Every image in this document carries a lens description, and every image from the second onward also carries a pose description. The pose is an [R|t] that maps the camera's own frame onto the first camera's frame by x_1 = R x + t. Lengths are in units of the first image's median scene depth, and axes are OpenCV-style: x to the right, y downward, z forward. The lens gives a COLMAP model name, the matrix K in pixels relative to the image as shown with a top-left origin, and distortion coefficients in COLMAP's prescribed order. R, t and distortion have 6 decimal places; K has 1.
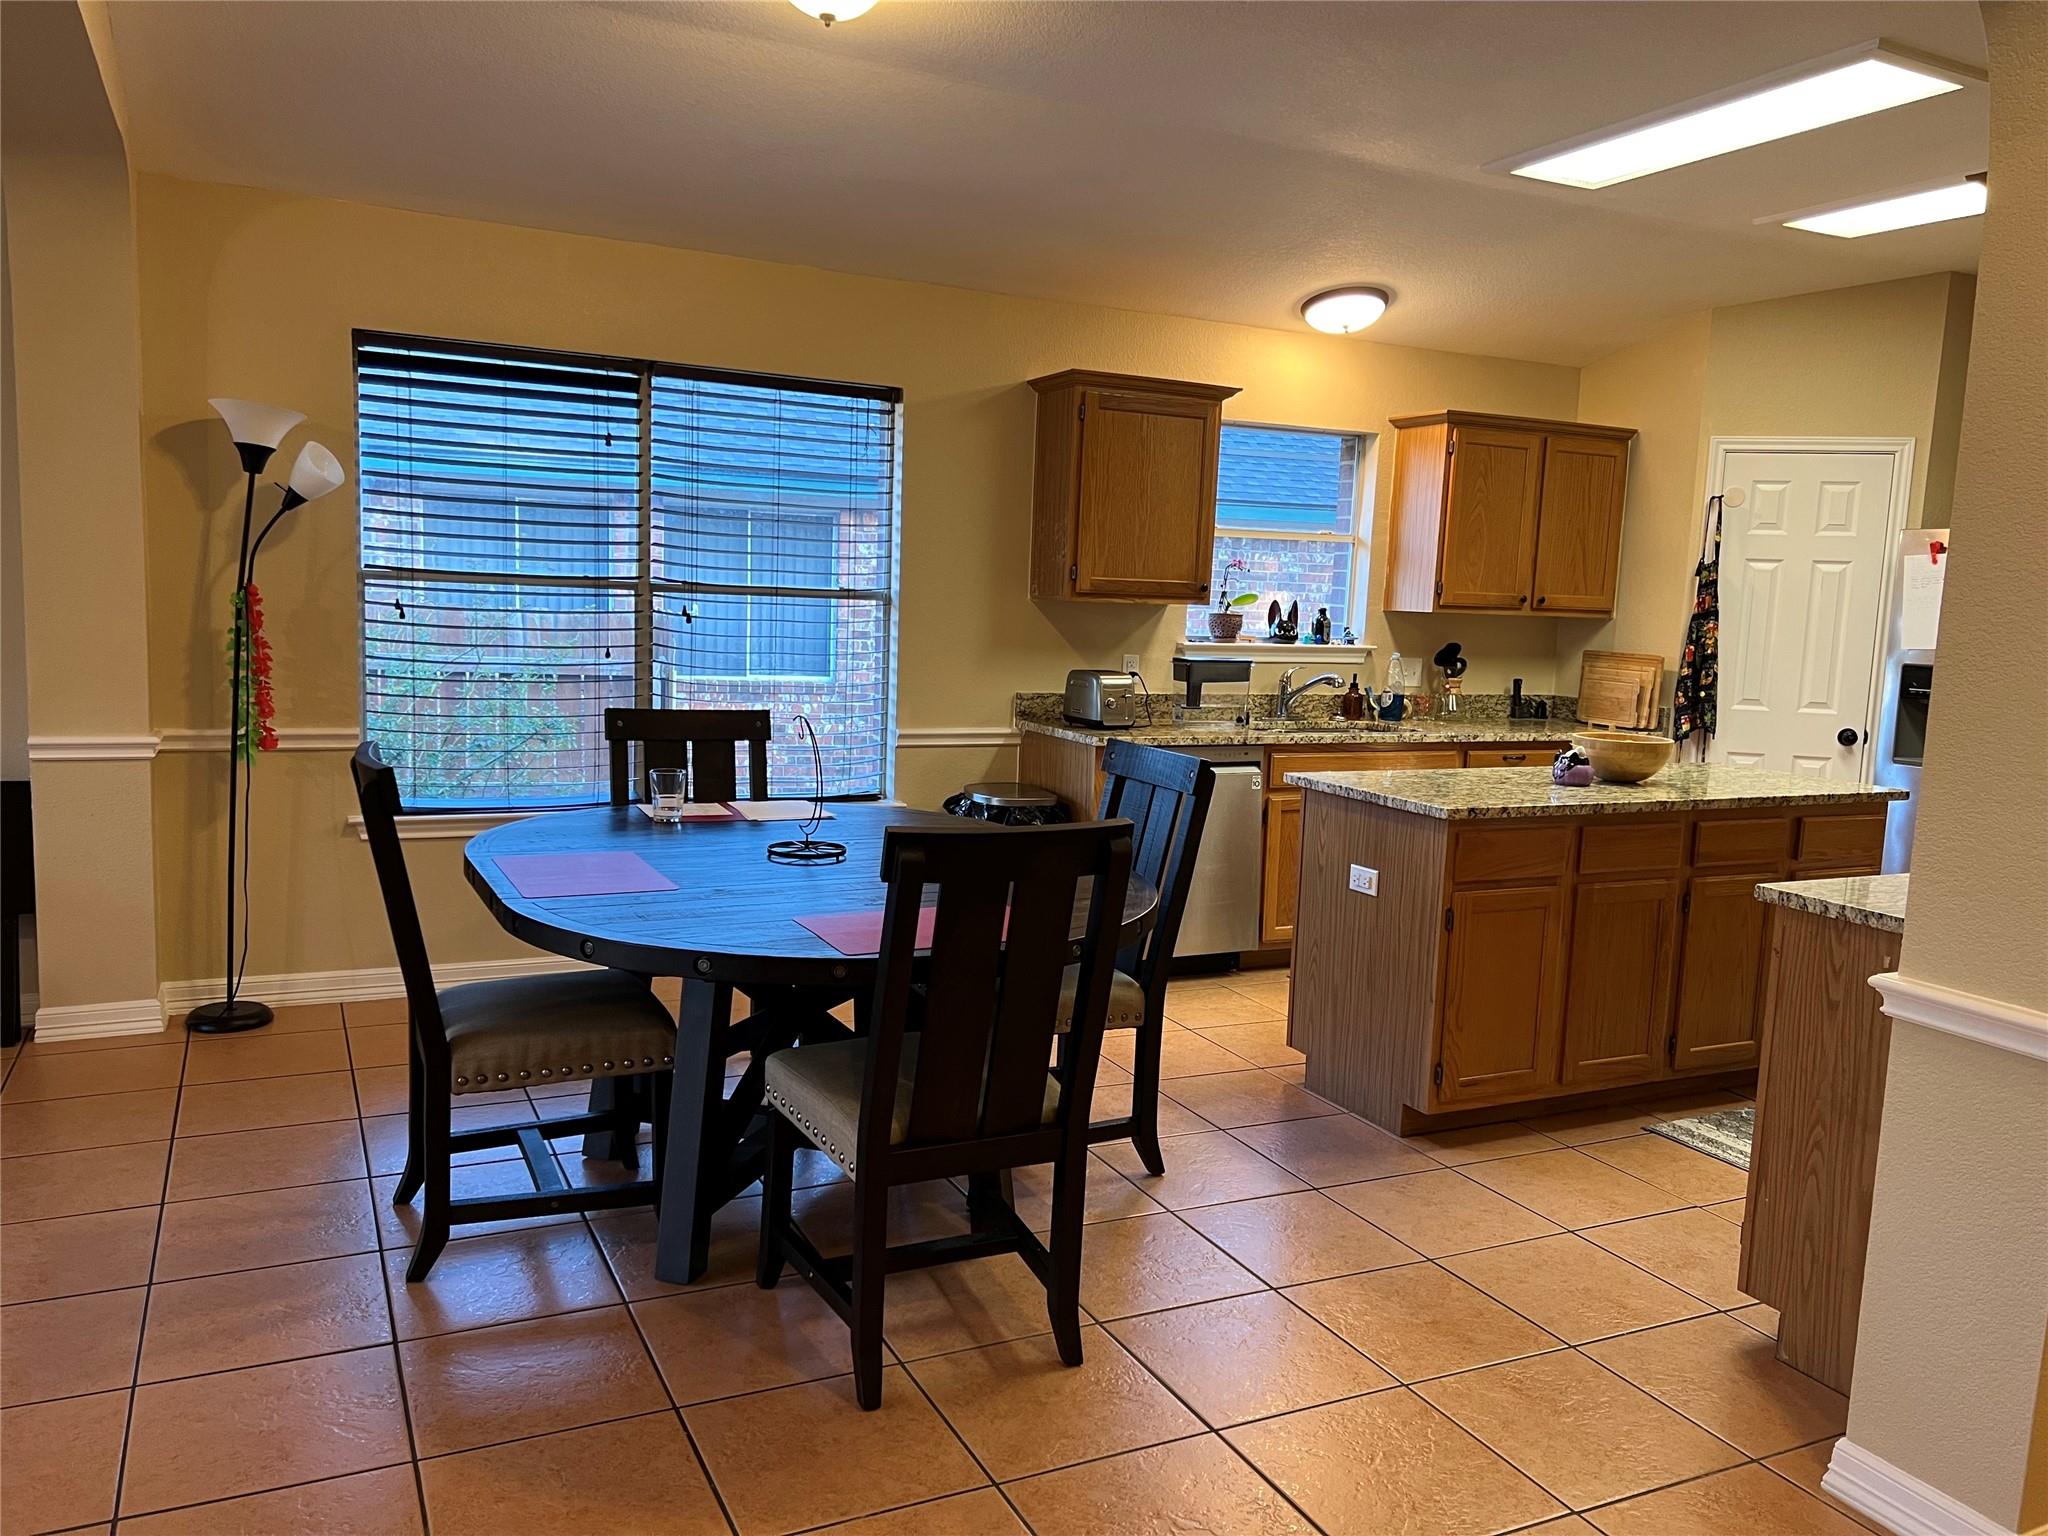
lens RADIAL K [[1540.4, 0, 1021.9], [0, 1540.4, 782.1], [0, 0, 1]] dist [0.056093, -0.068164]
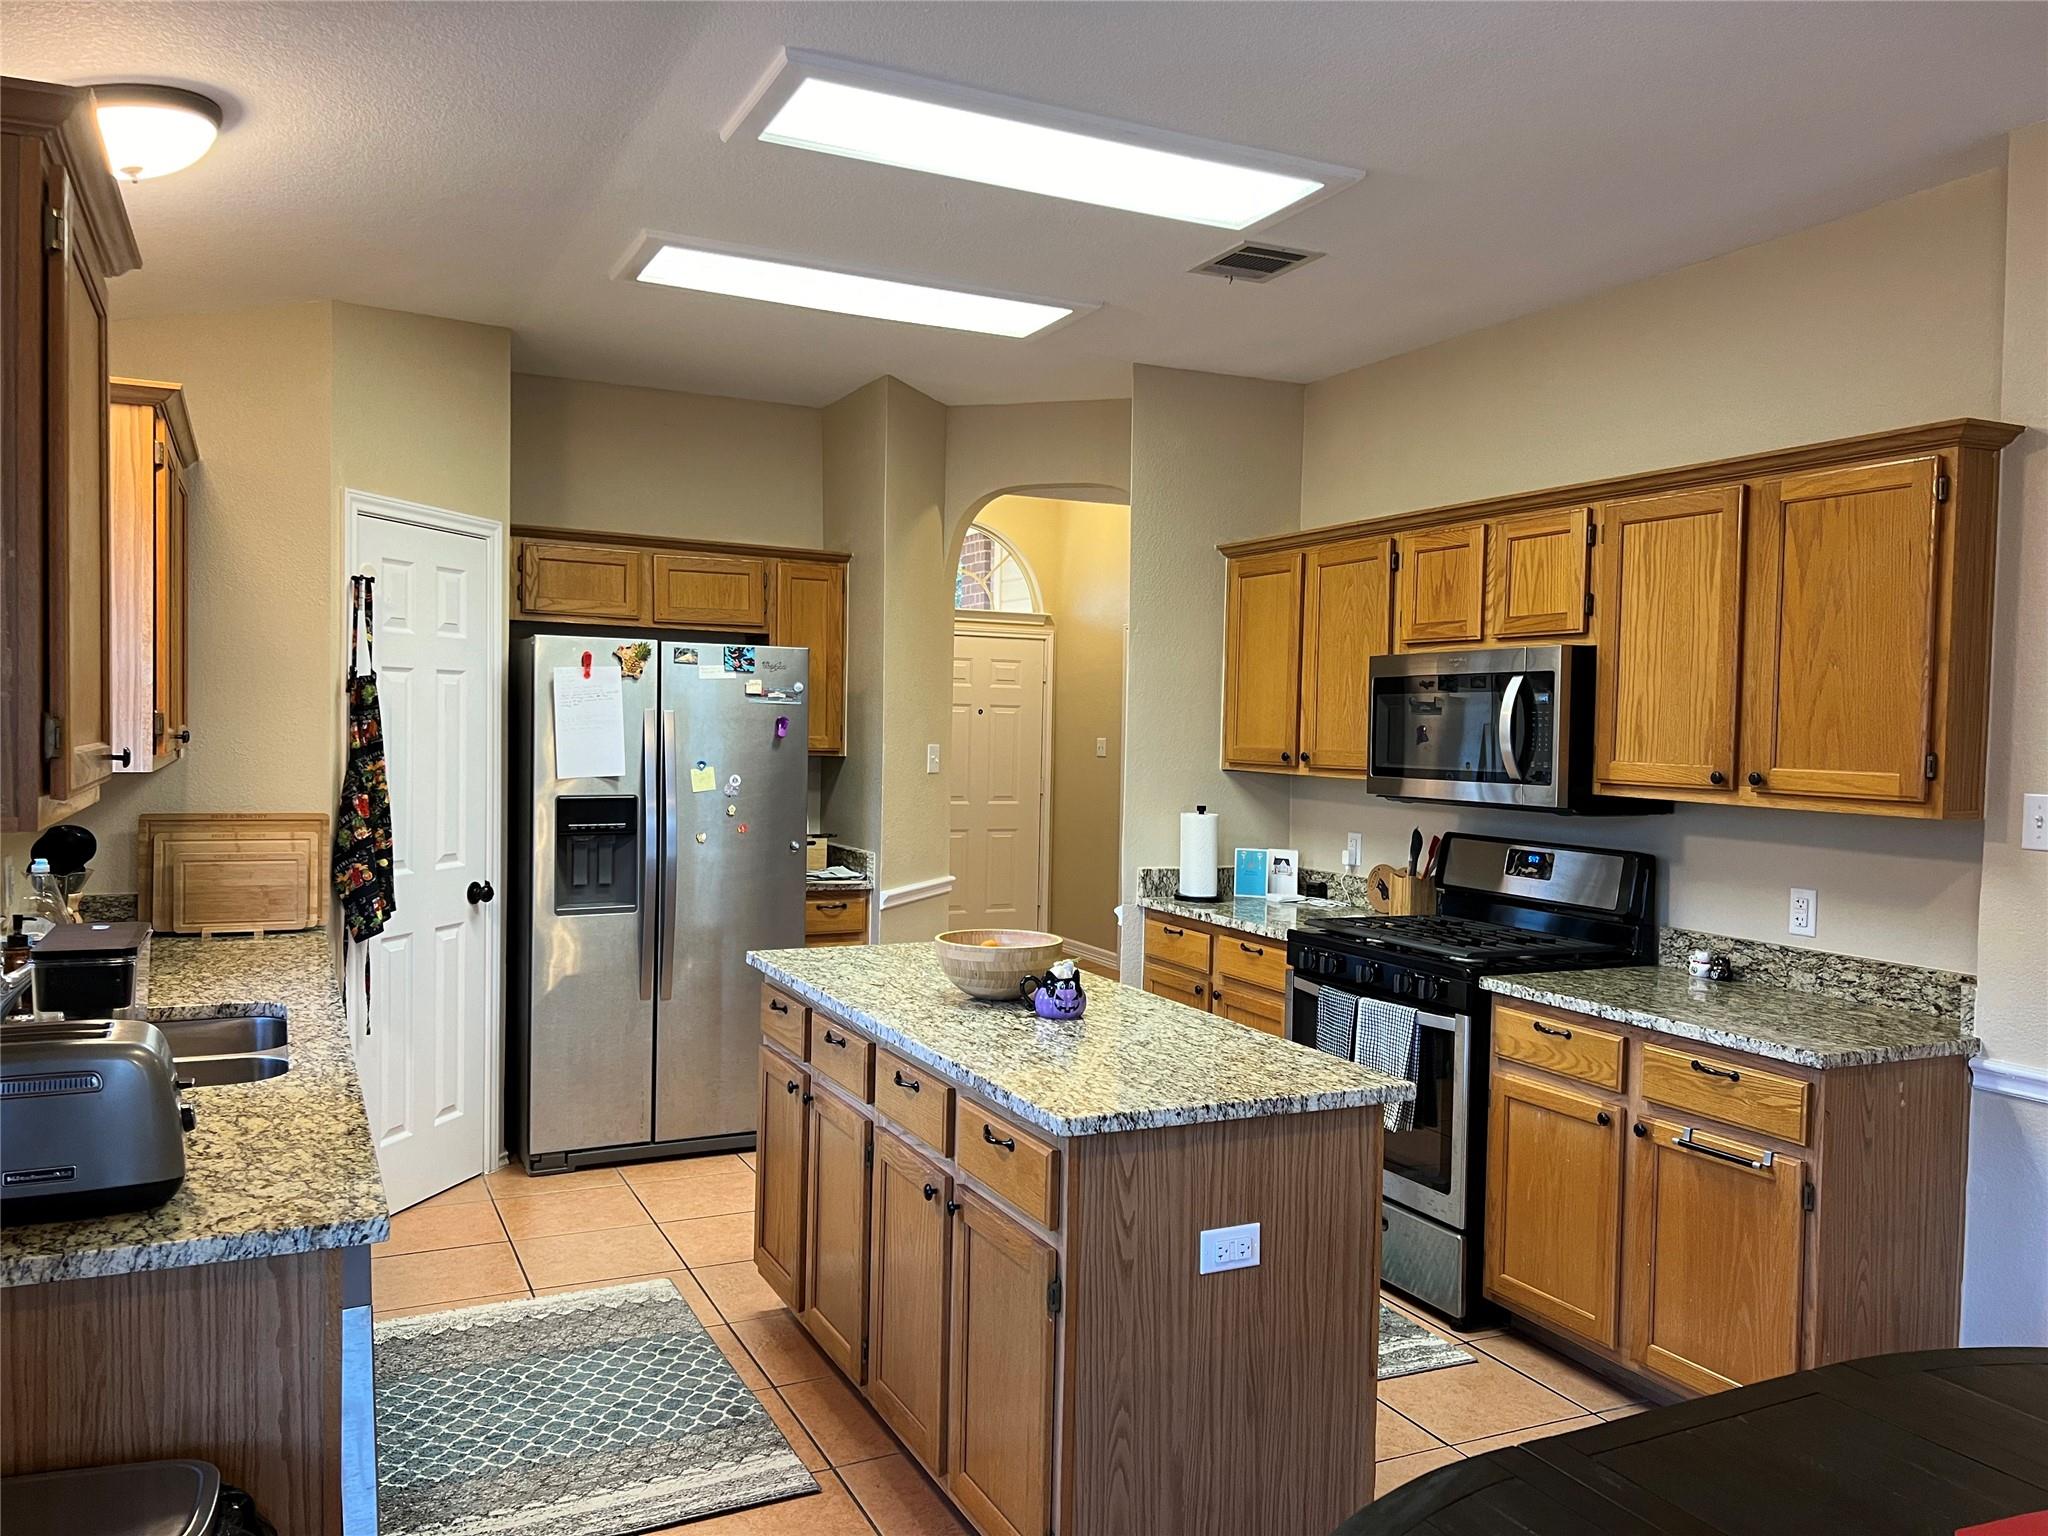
lens RADIAL K [[1518.6, 0, 1043.4], [0, 1518.6, 784.1], [0, 0, 1]] dist [0.089995, -0.119764]
pose [[-0.002916, -0.080546, 0.996747, -0.260606], [0.107722, 0.990925, 0.080391, -0.124720], [-0.994177, 0.107606, 0.005787, 0.764791]]
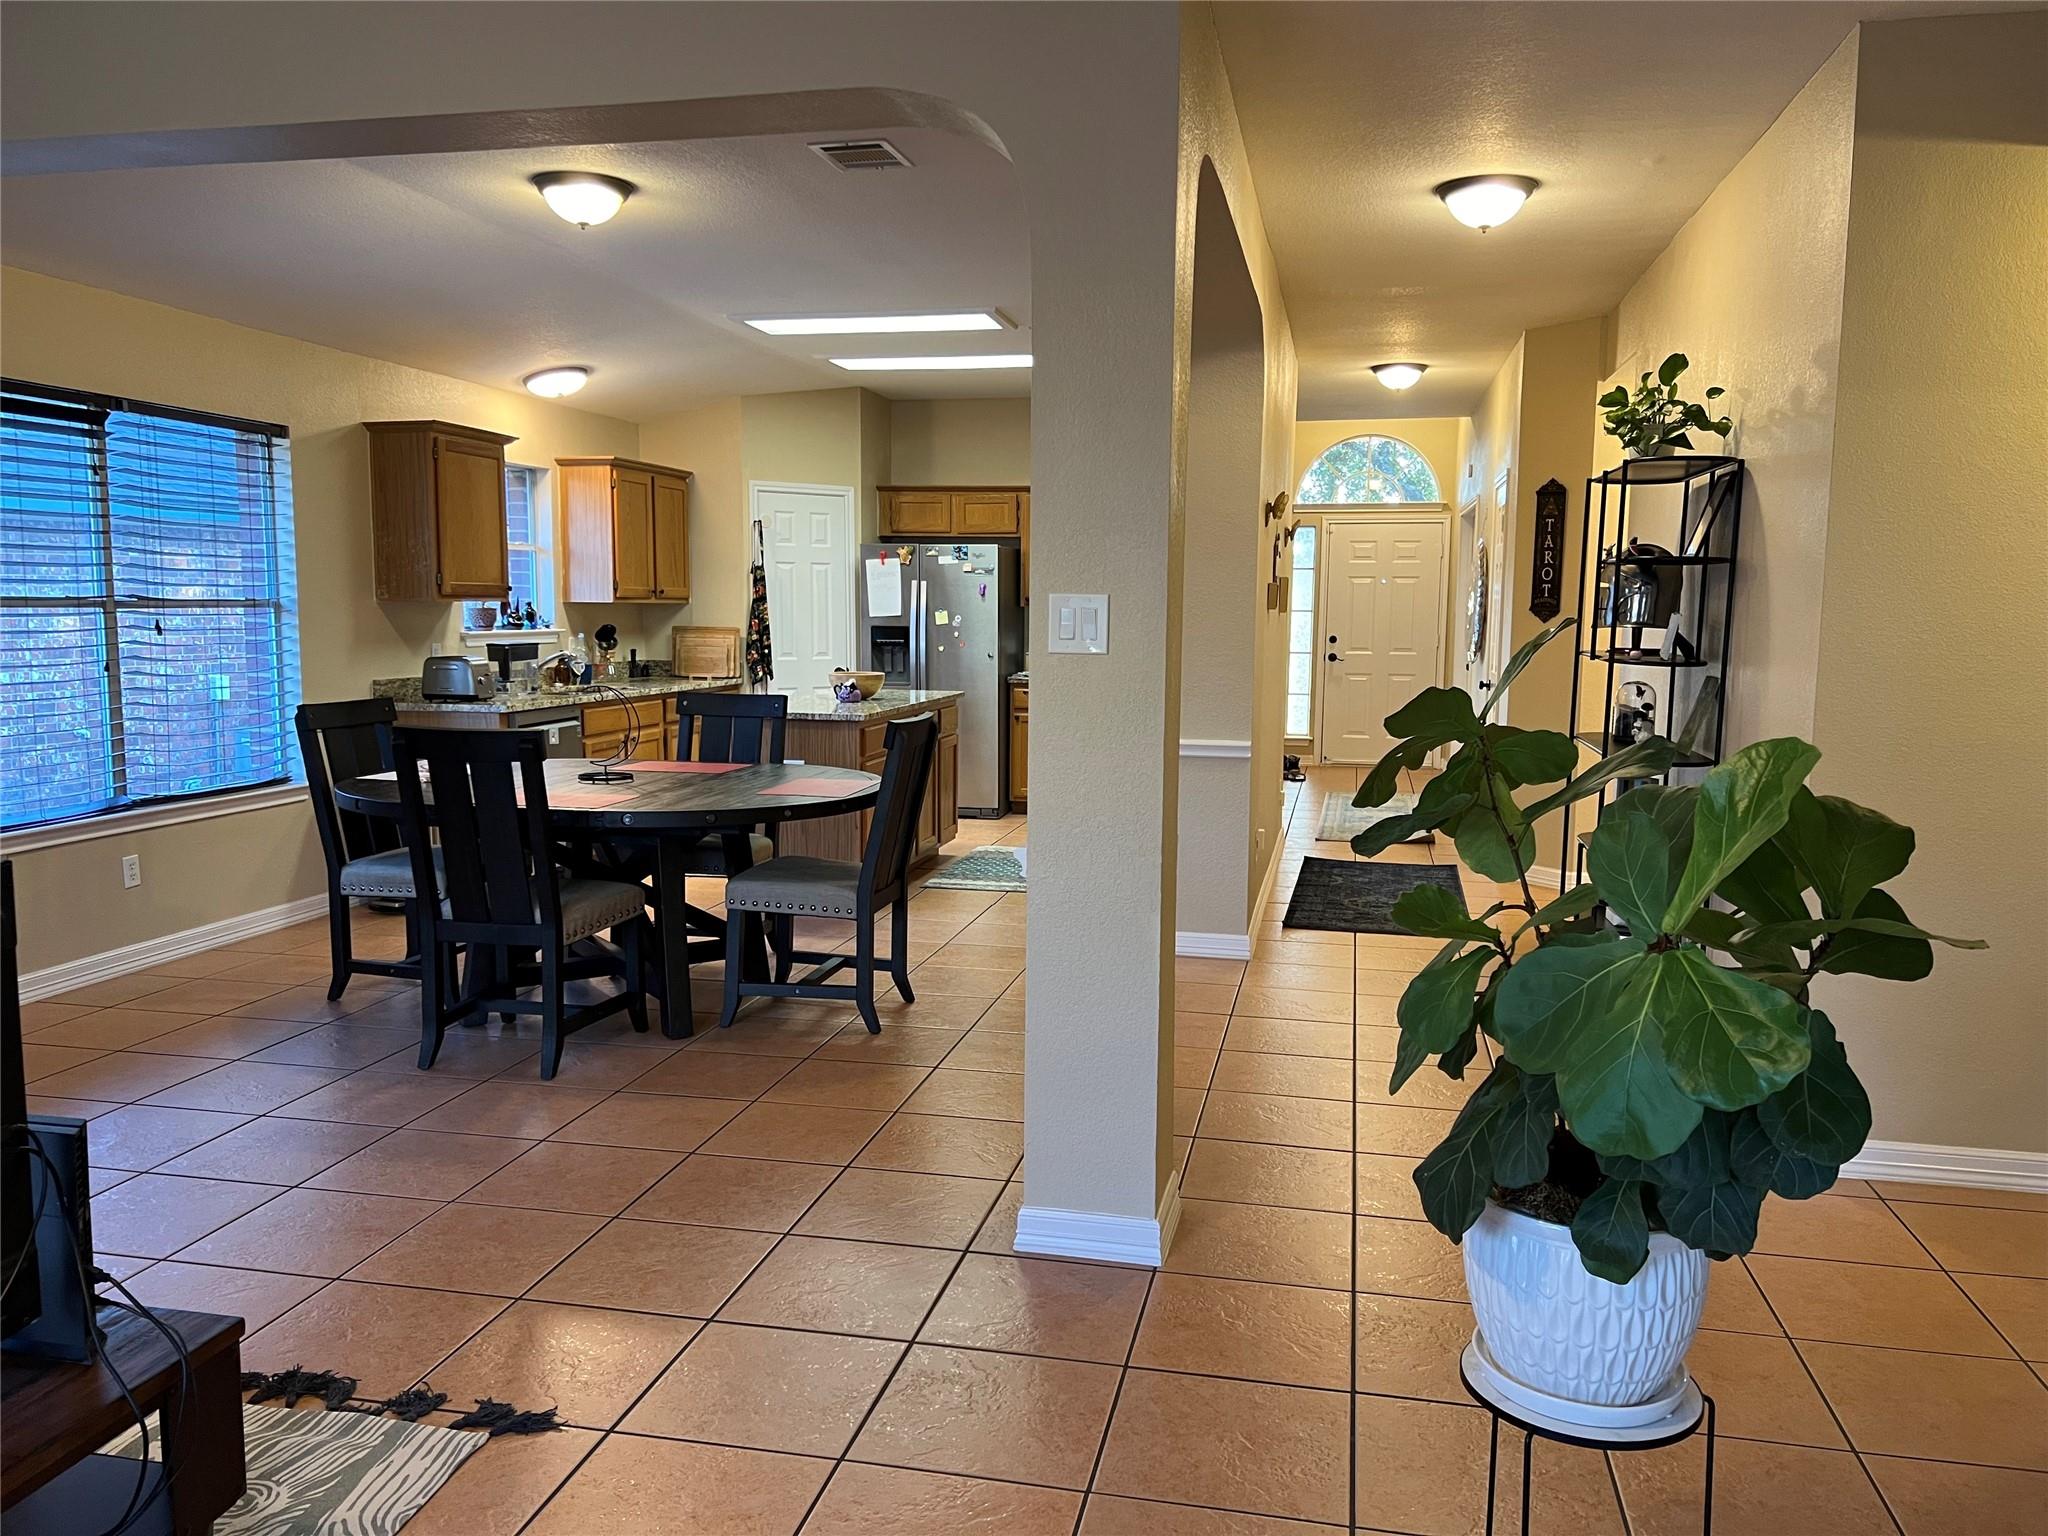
lens RADIAL K [[1534.8, 0, 1024.0], [0, 1534.8, 768.0], [0, 0, 1]] dist [0.112831, -0.173155]
pose [[0.621316, -0.119297, 0.774425, -0.640662], [0.117342, 0.991363, 0.058573, -0.001768], [-0.774724, 0.054480, 0.629948, -0.153889]]
